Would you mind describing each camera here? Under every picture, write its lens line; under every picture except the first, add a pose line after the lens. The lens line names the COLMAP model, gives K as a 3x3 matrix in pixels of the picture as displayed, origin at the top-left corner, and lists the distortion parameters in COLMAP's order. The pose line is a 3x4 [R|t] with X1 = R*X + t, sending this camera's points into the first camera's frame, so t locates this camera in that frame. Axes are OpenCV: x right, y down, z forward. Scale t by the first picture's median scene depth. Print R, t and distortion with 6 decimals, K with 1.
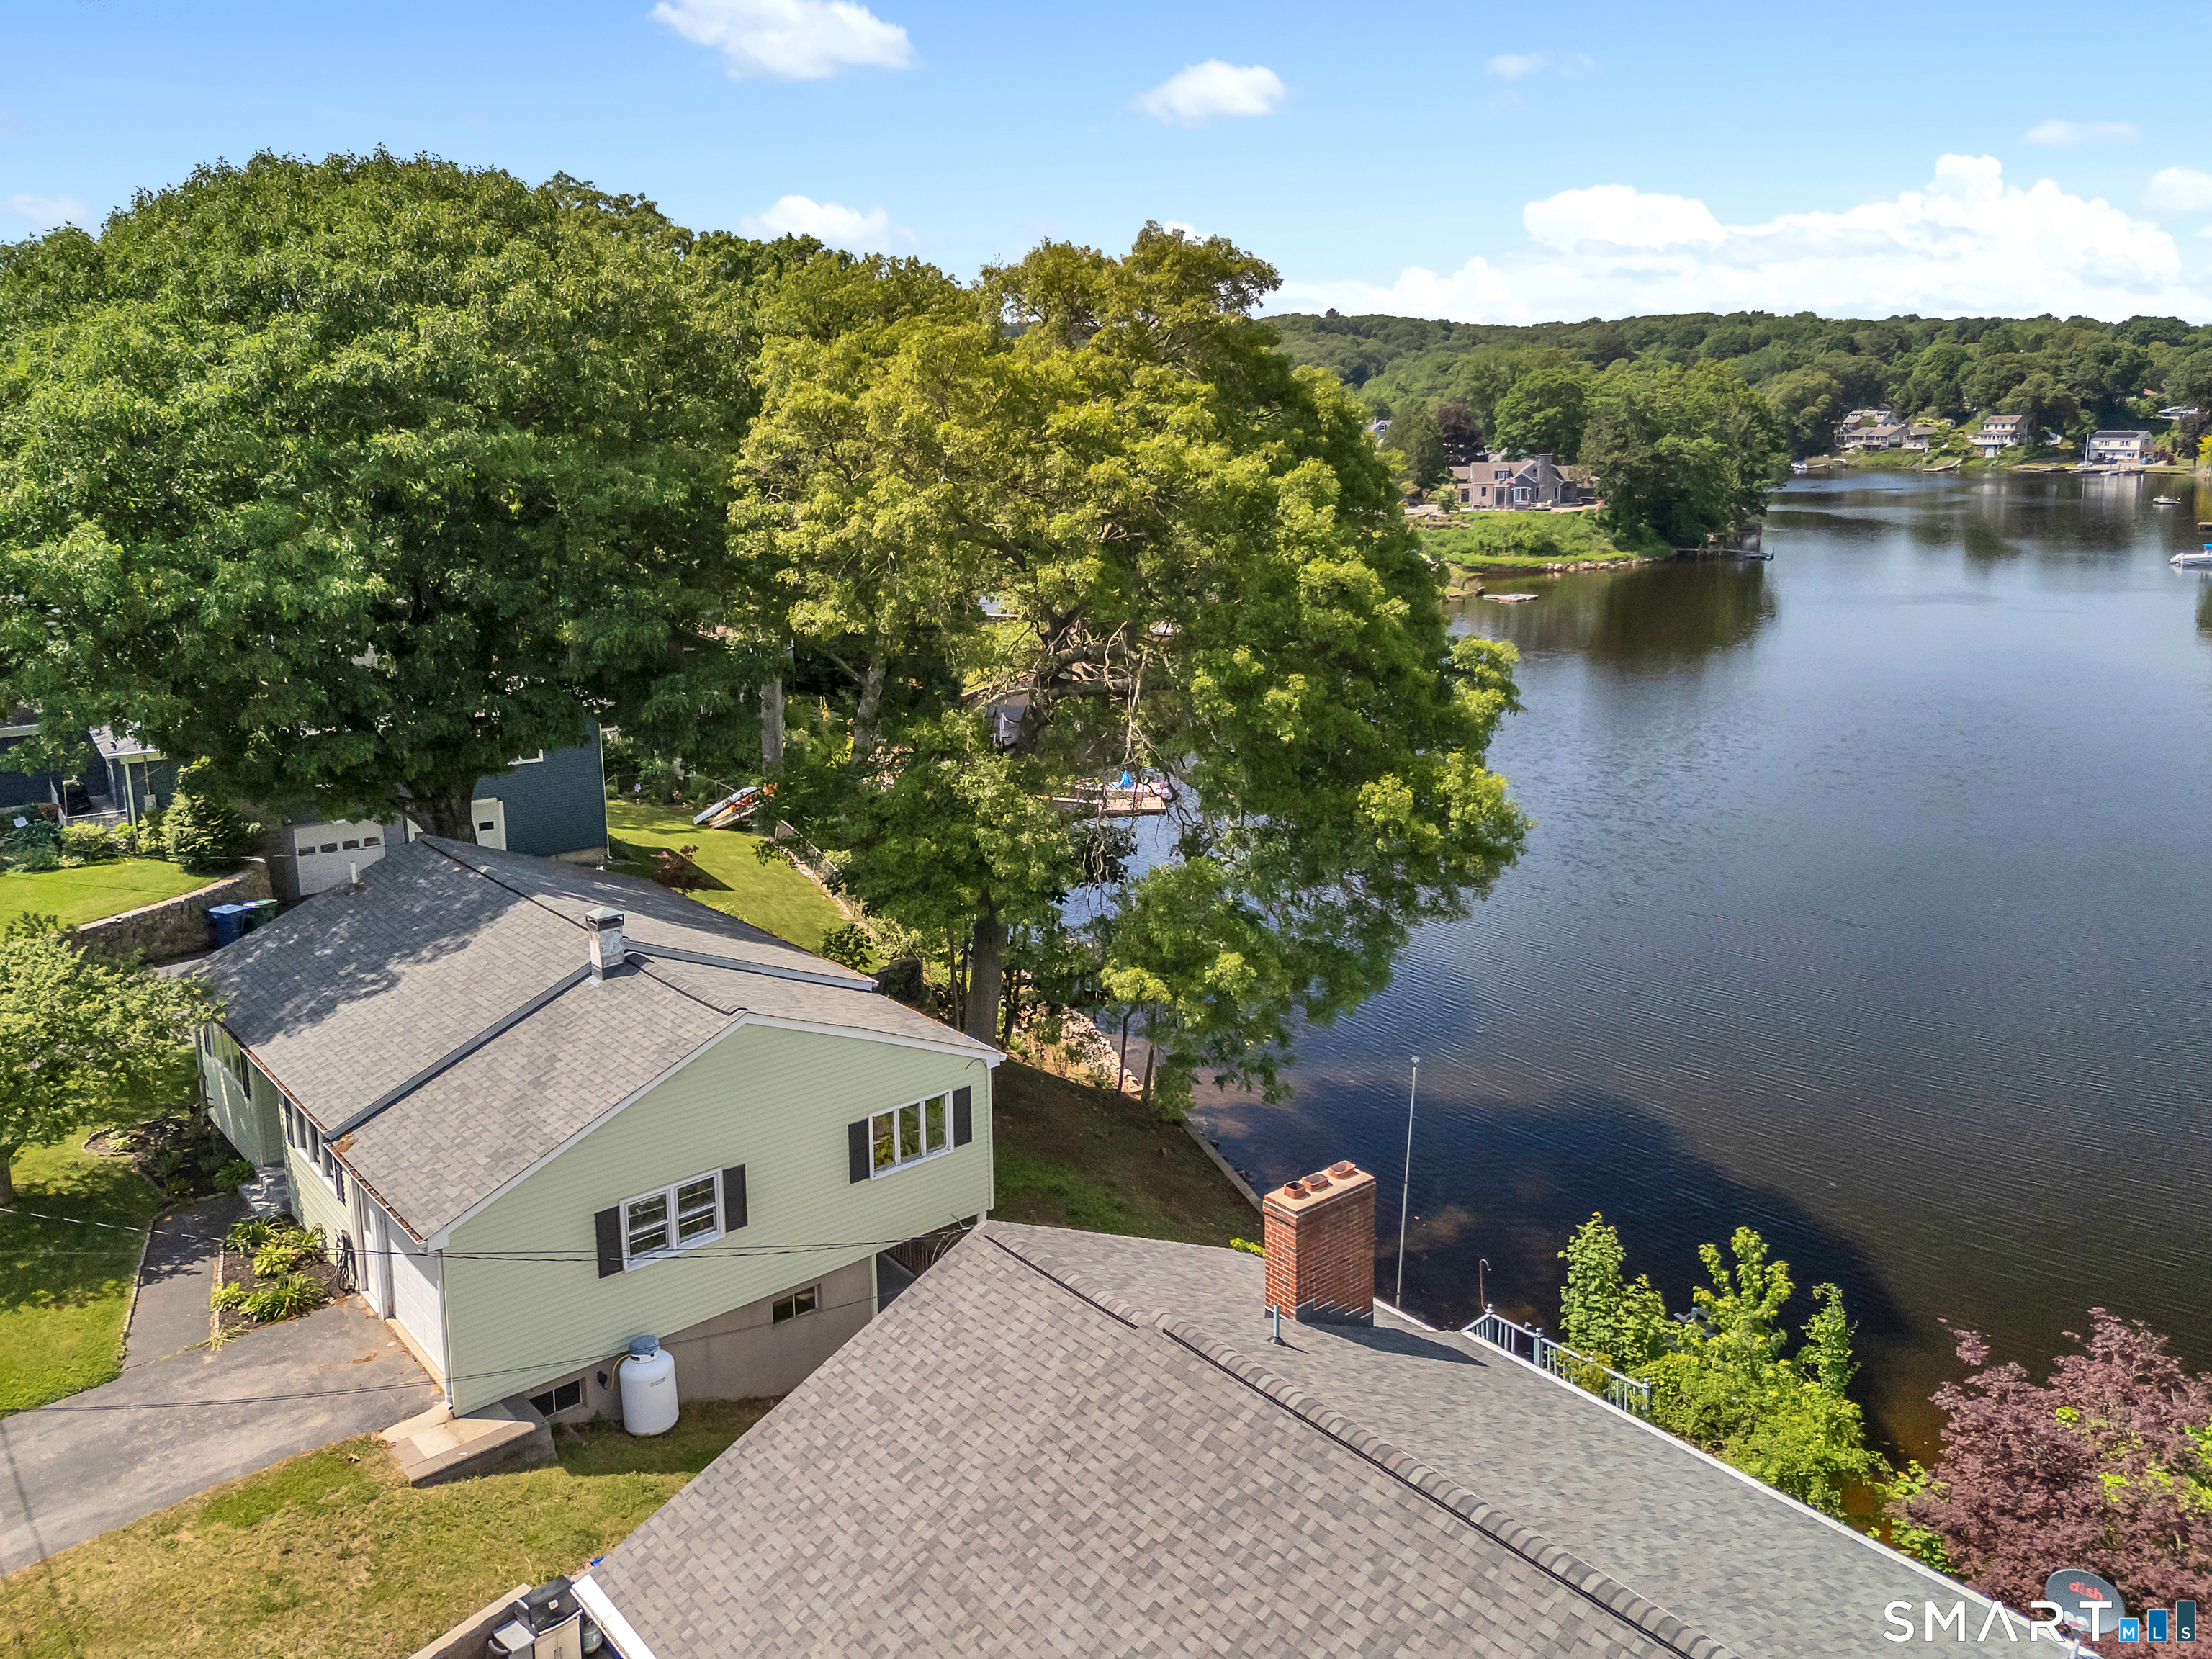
lens RADIAL K [[1660.1, 0, 1105.3], [0, 1660.1, 717.4], [0, 0, 1]] dist [0.044639, -0.036080]
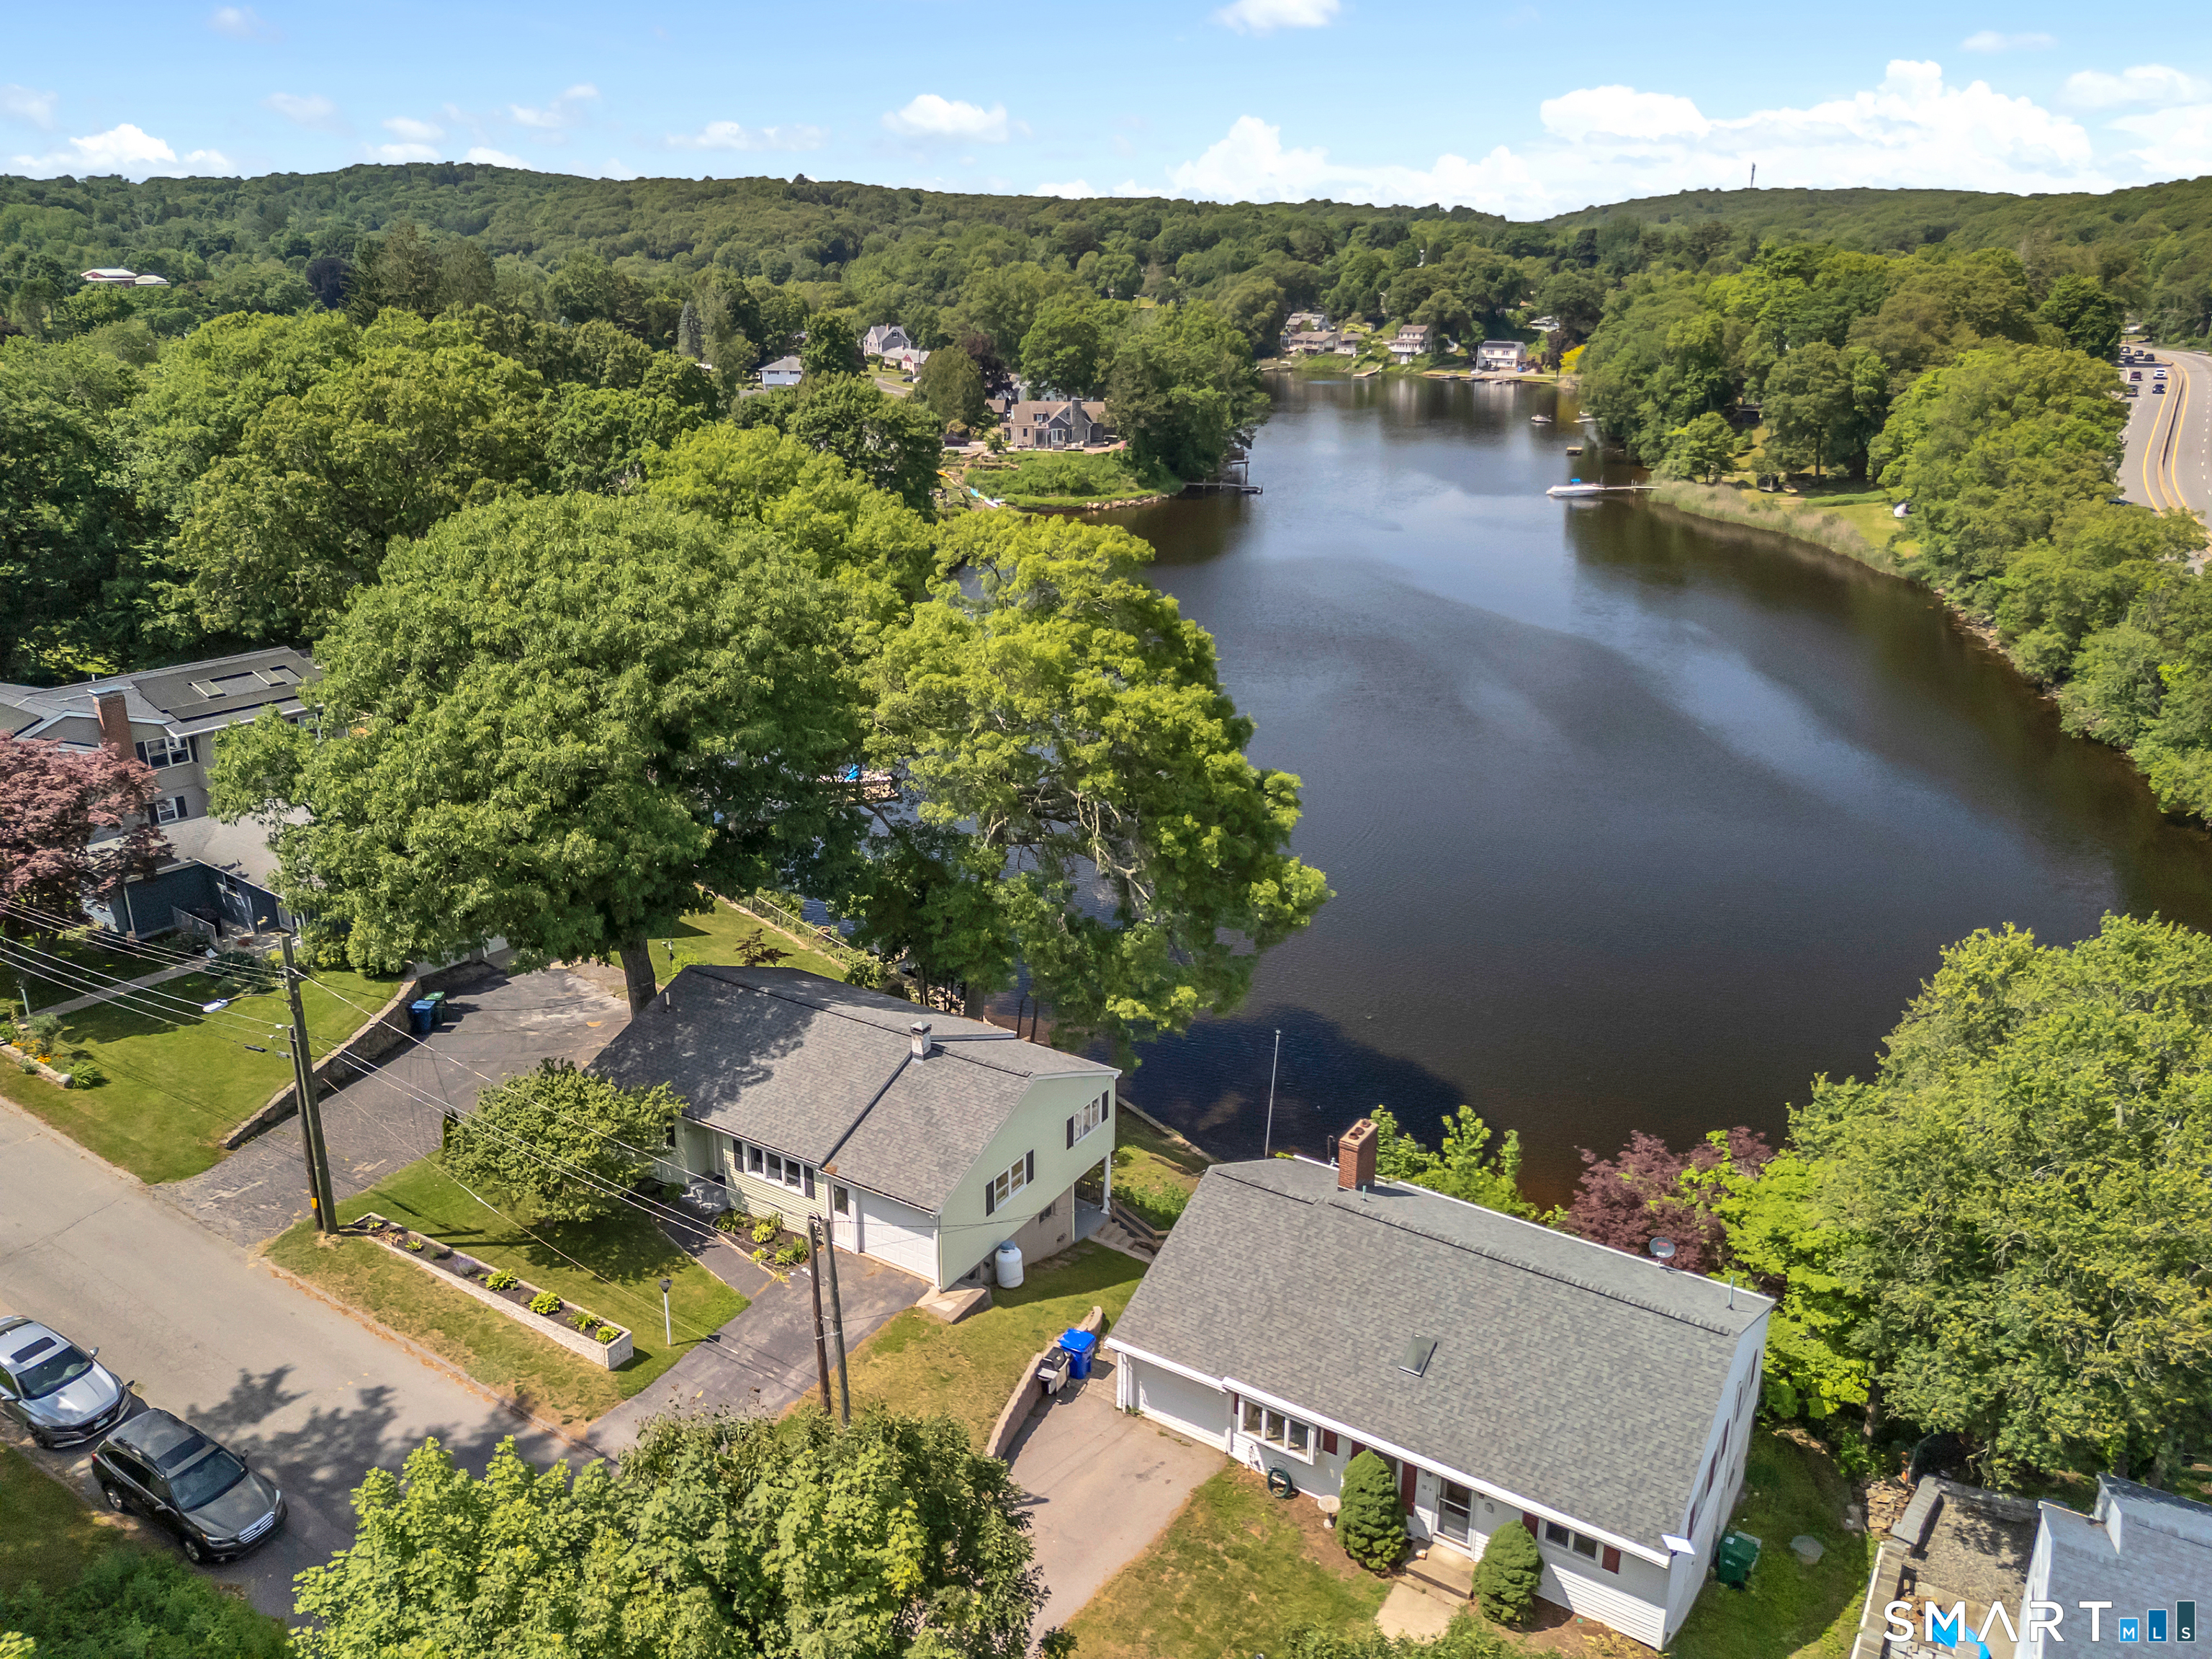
lens RADIAL K [[1597.4, 0, 1106.0], [0, 1597.4, 829.5], [0, 0, 1]] dist [0.059944, 0.000236]
pose [[0.950896, -0.077769, 0.299582, -0.066601], [0.031719, 0.987308, 0.155617, -0.038619], [-0.307881, -0.138473, 0.941294, -0.072599]]
